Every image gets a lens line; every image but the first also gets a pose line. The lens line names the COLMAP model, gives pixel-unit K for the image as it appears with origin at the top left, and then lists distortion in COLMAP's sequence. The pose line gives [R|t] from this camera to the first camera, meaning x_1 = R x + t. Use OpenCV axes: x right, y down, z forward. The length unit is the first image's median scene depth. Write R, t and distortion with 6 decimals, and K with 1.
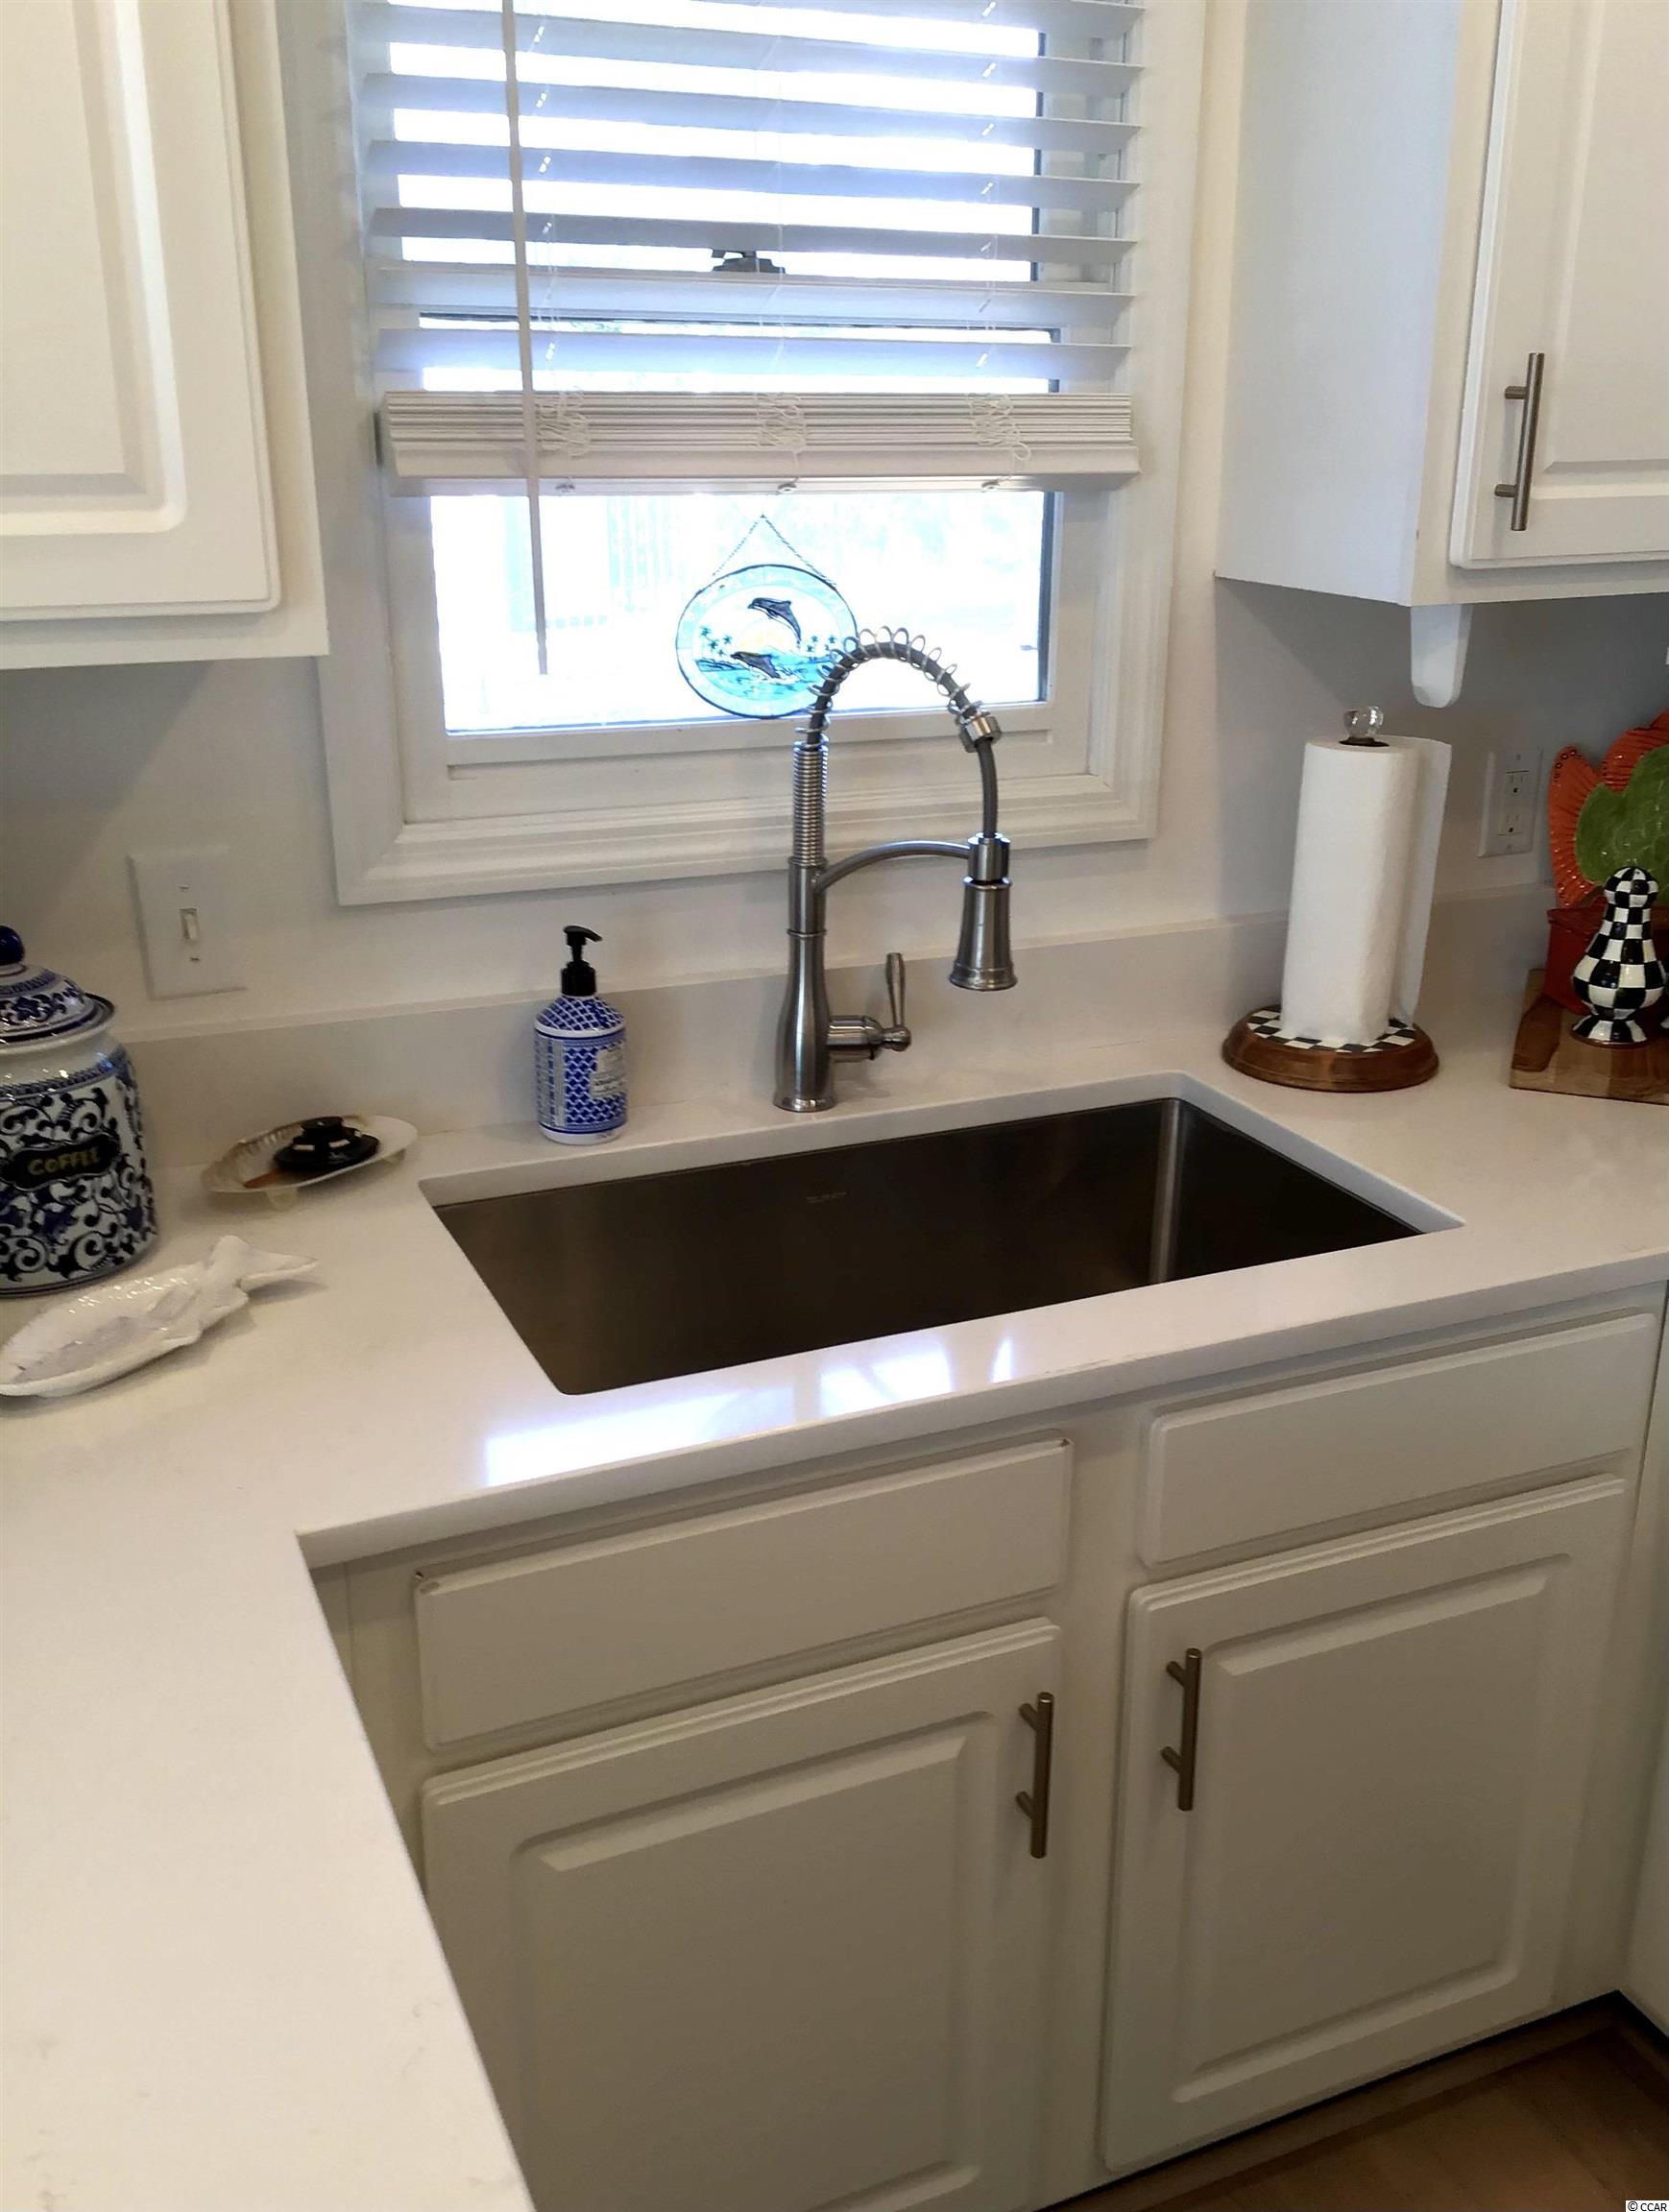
lens RADIAL K [[2056.8, 0, 840.7], [0, 2056.8, 1107.0], [0, 0, 1]] dist [0.036642, 0.000000]
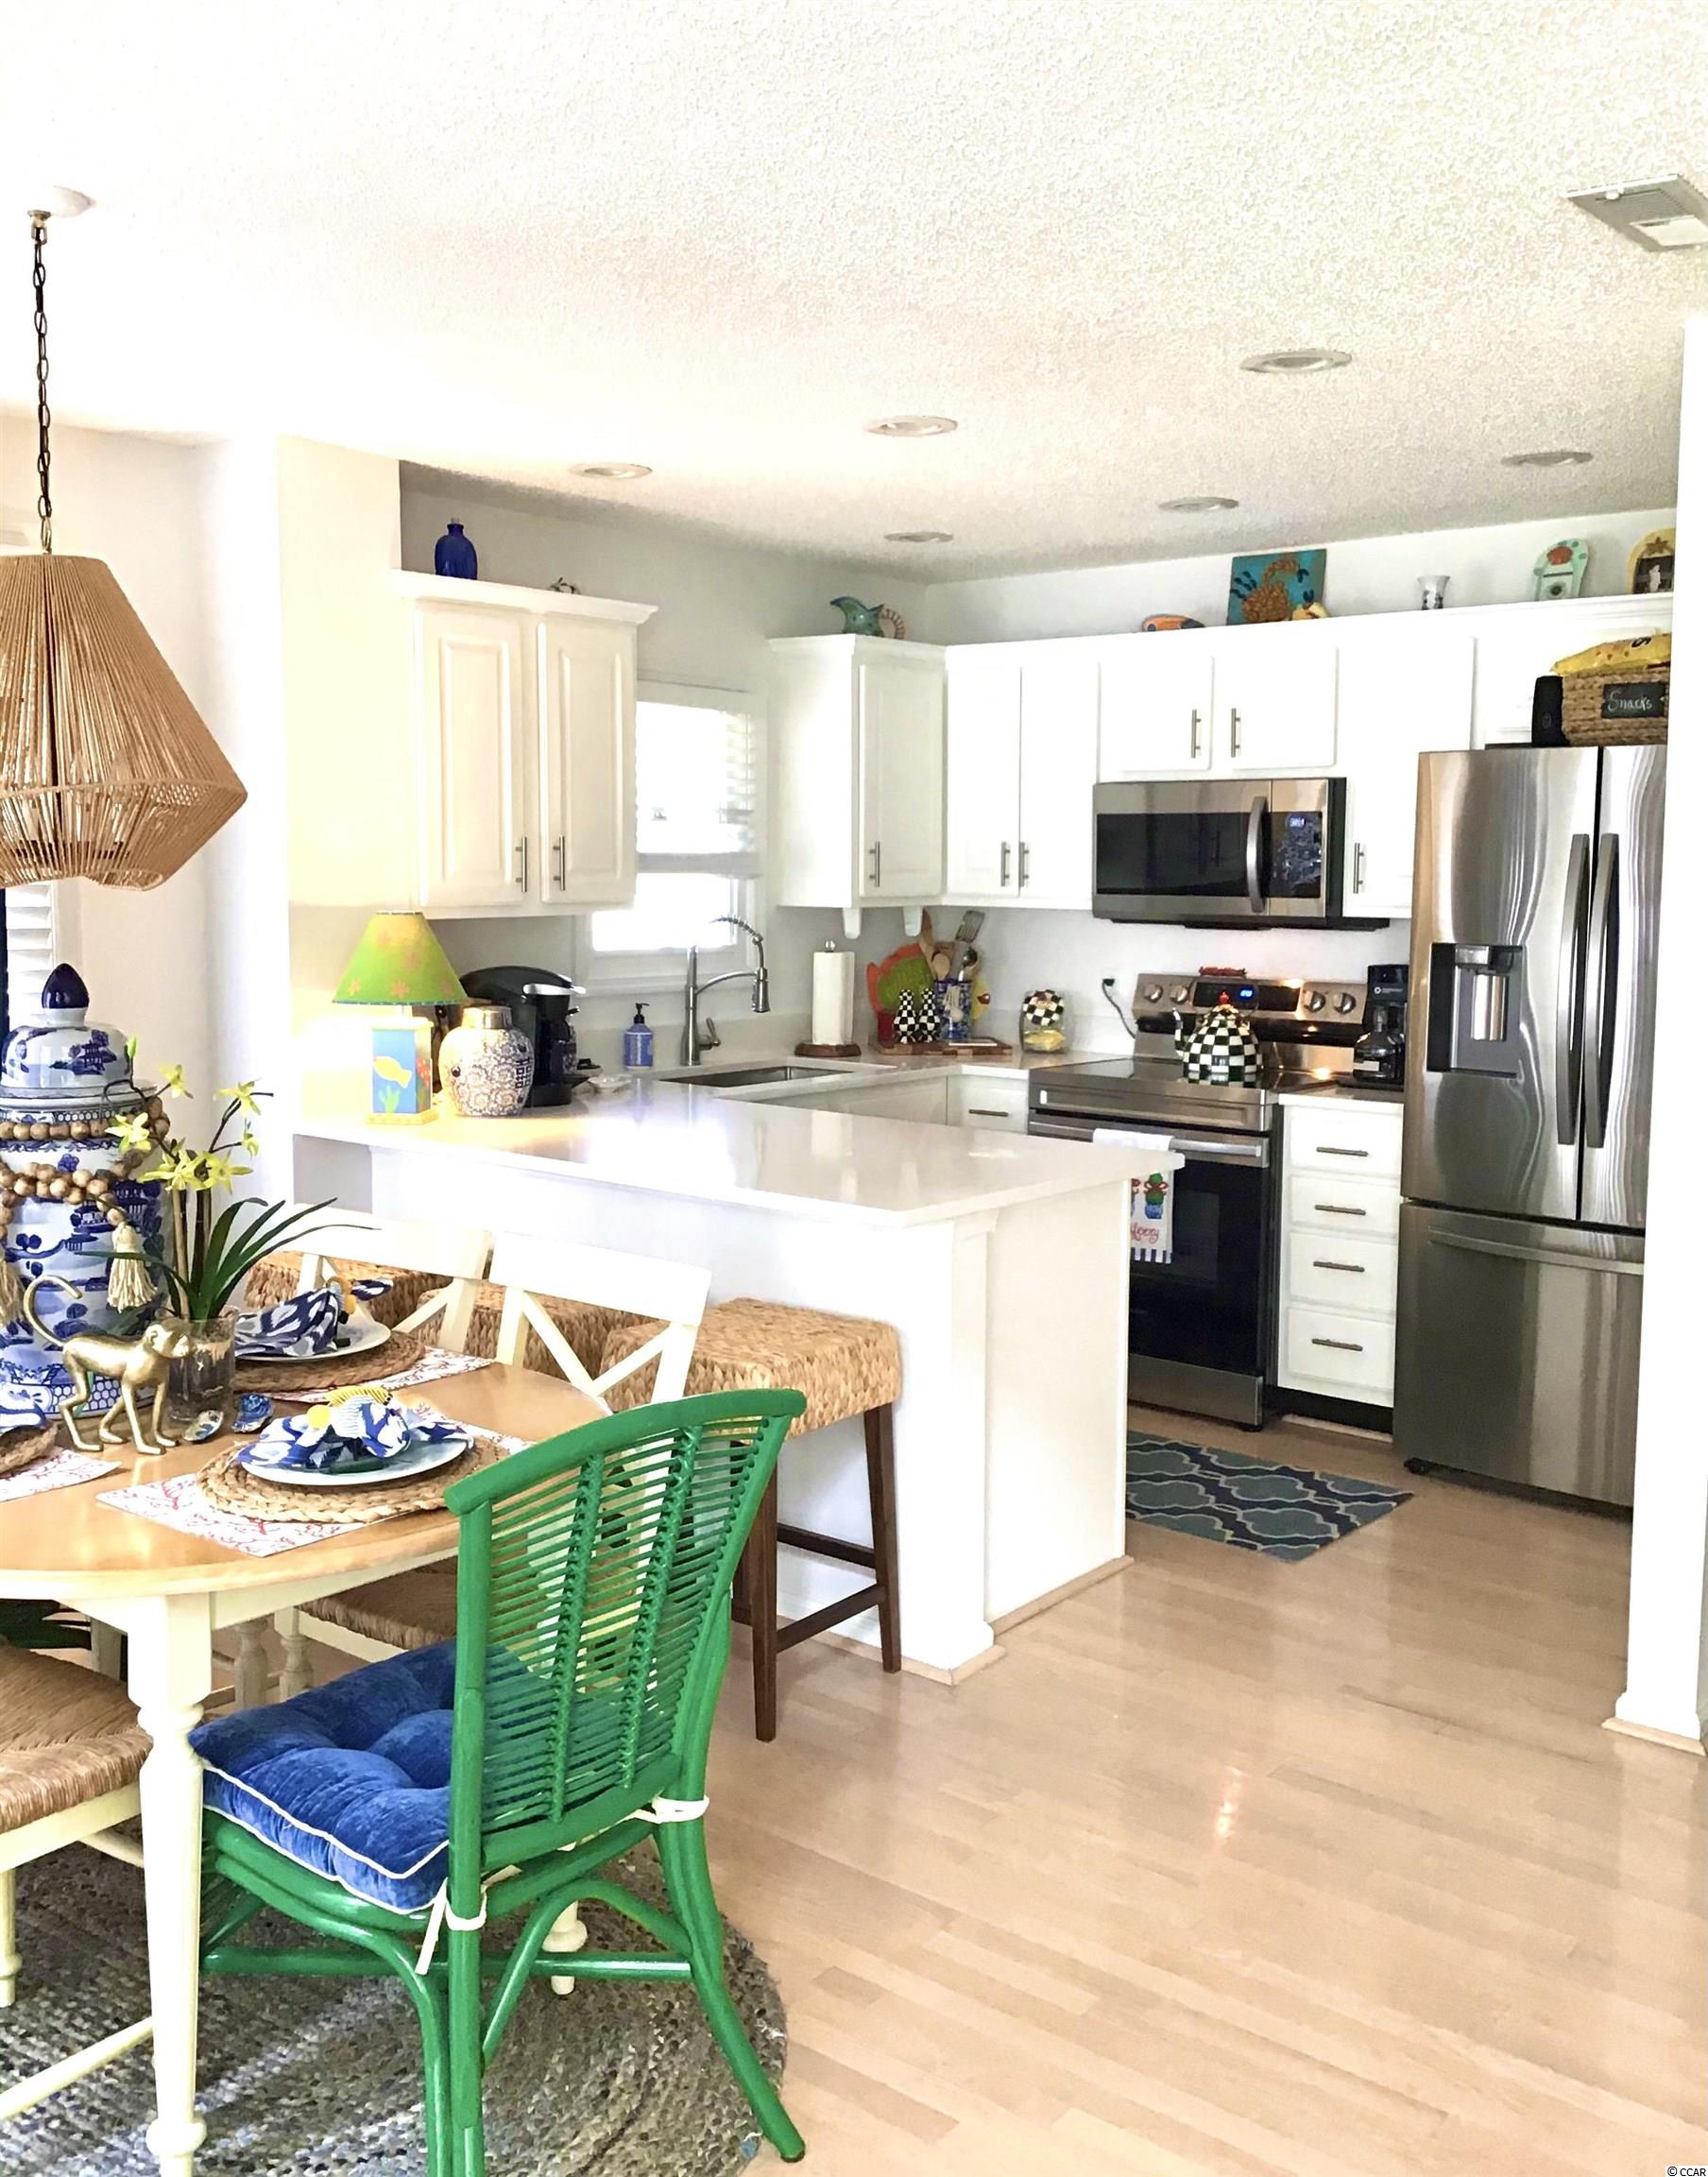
lens RADIAL K [[2026.2, 0, 849.5], [0, 2026.2, 1082.8], [0, 0, 1]] dist [0.061779, 0.000000]
pose [[0.895817, -0.052328, 0.441331, -1.206155], [0.150547, 0.970063, -0.190563, 0.673318], [-0.418147, 0.237150, 0.876877, -1.875399]]
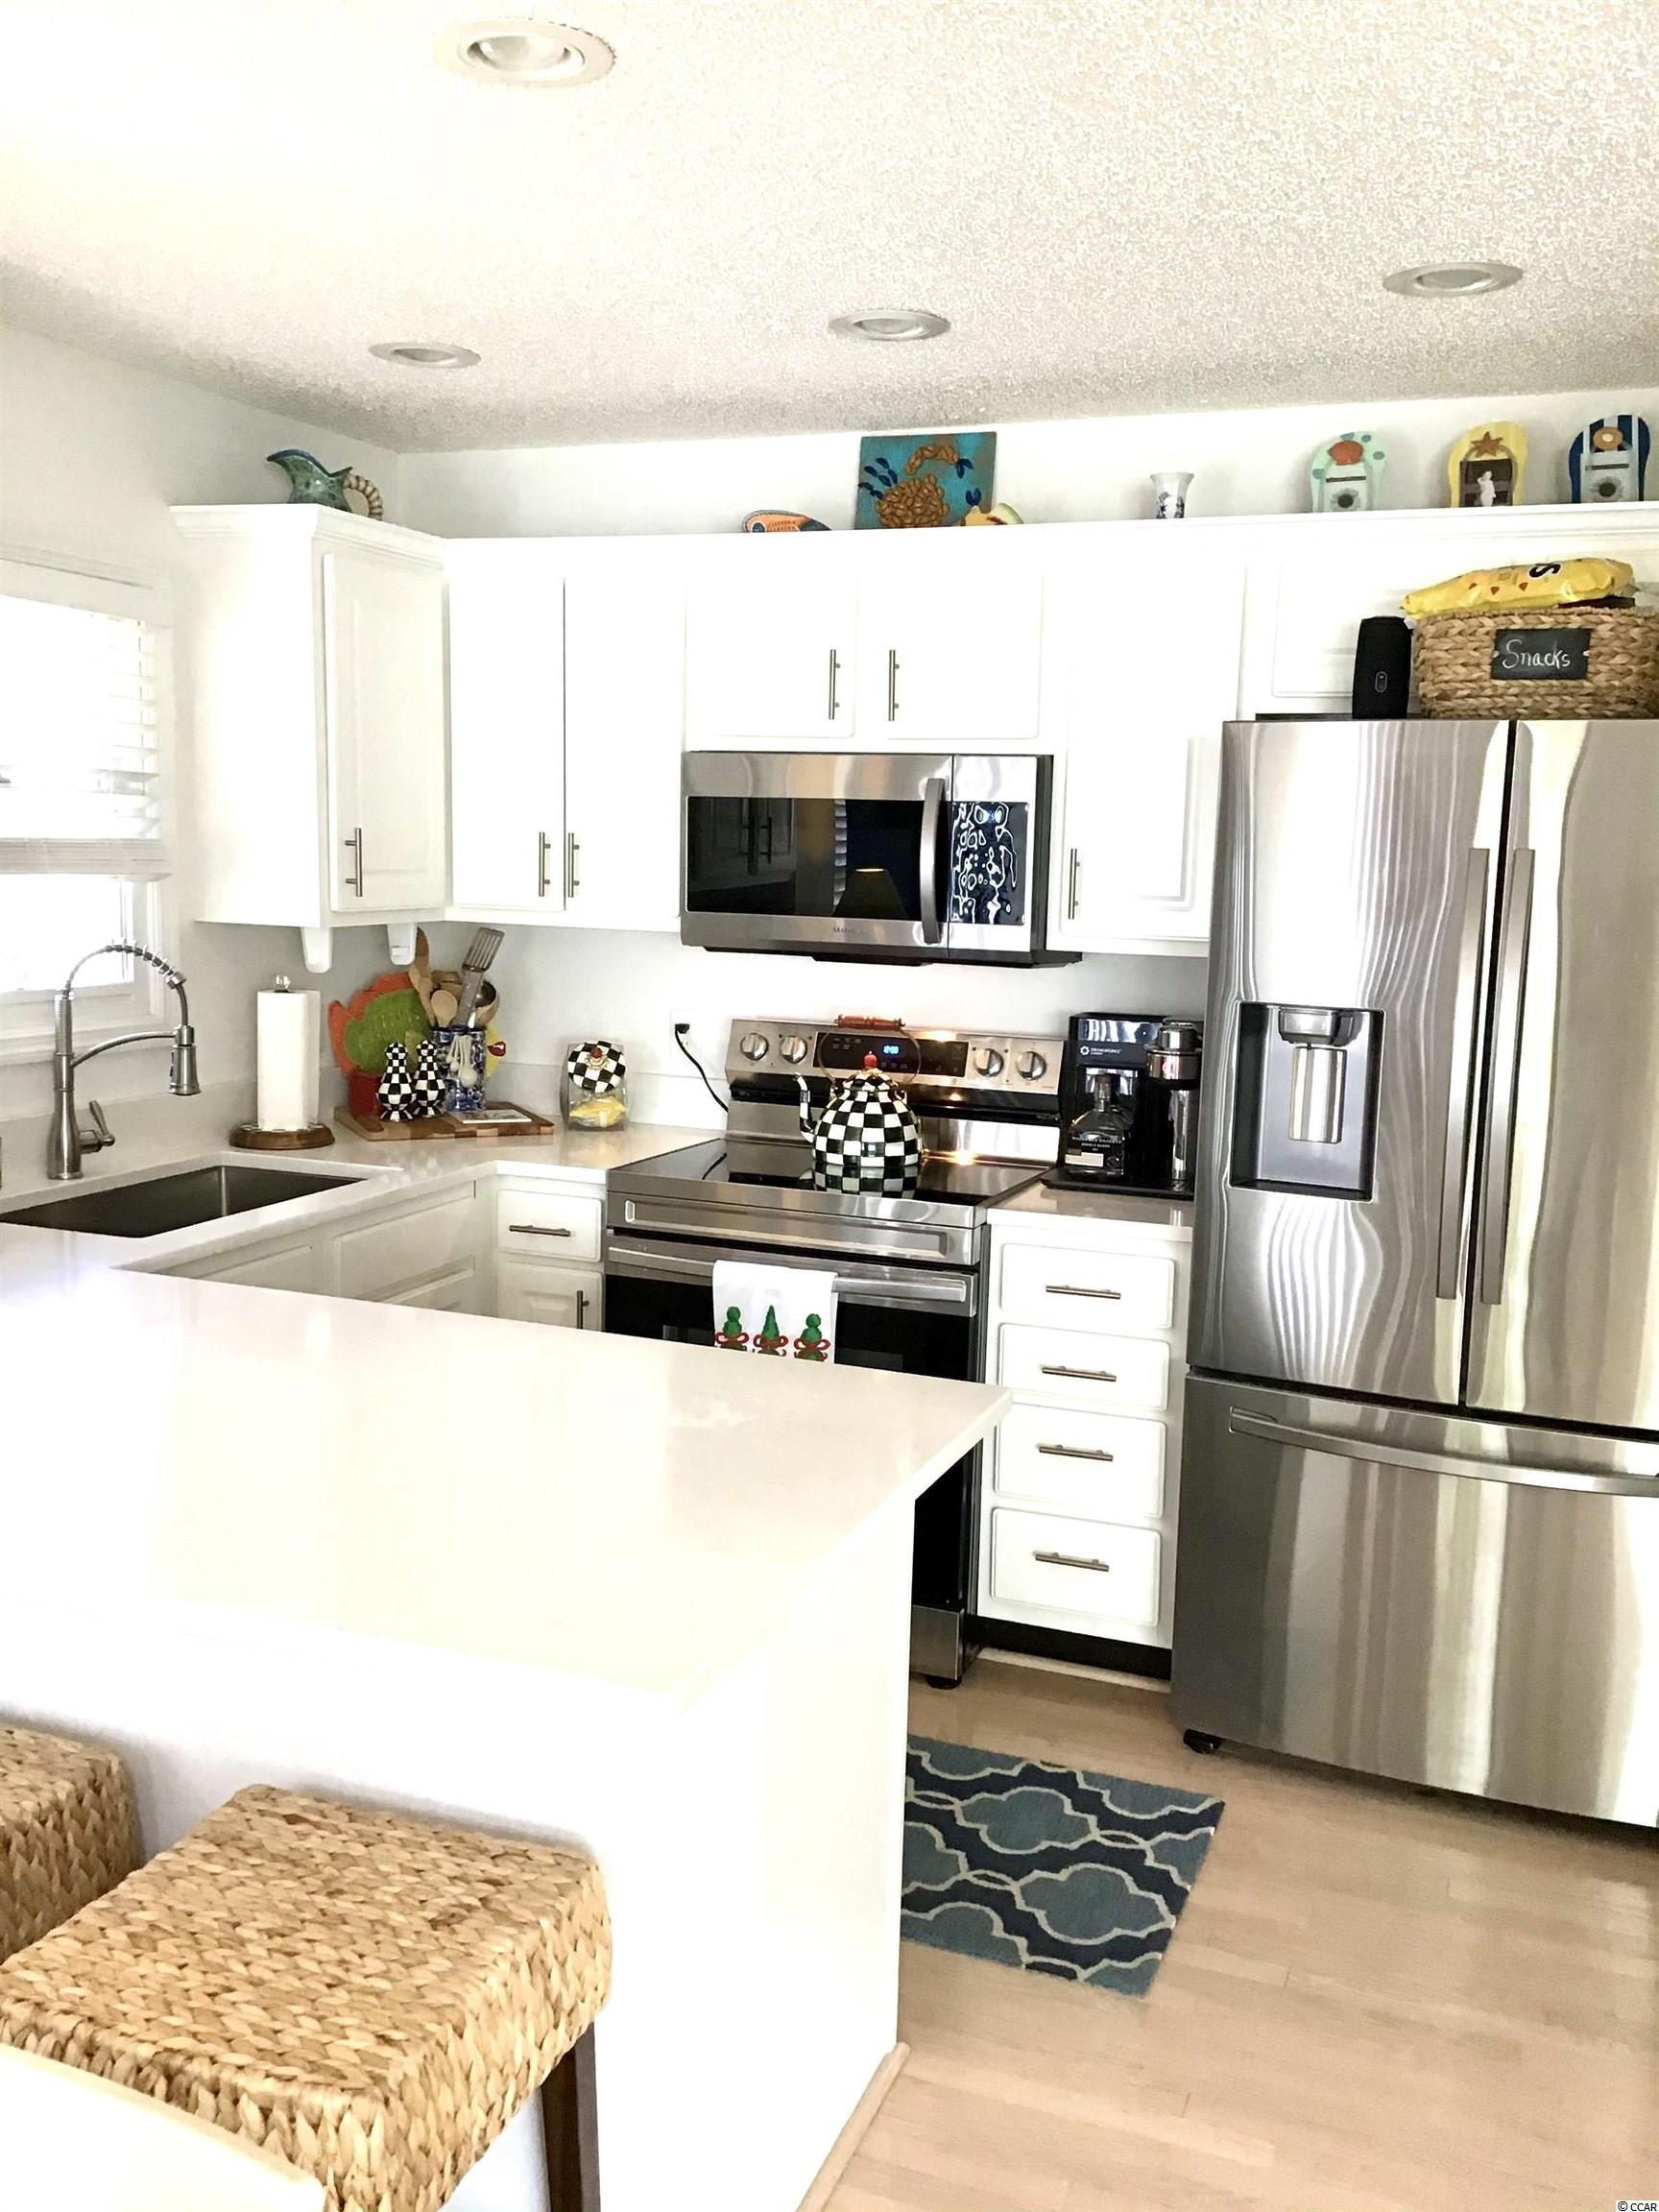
lens RADIAL K [[2004.0, 0, 834.3], [0, 2004.0, 1110.2], [0, 0, 1]] dist [0.092366, -0.012304]
pose [[0.715284, -0.087229, 0.693368, -0.862614], [0.217496, 0.970690, -0.102253, 0.305271], [-0.664126, 0.223945, 0.713292, -0.932257]]
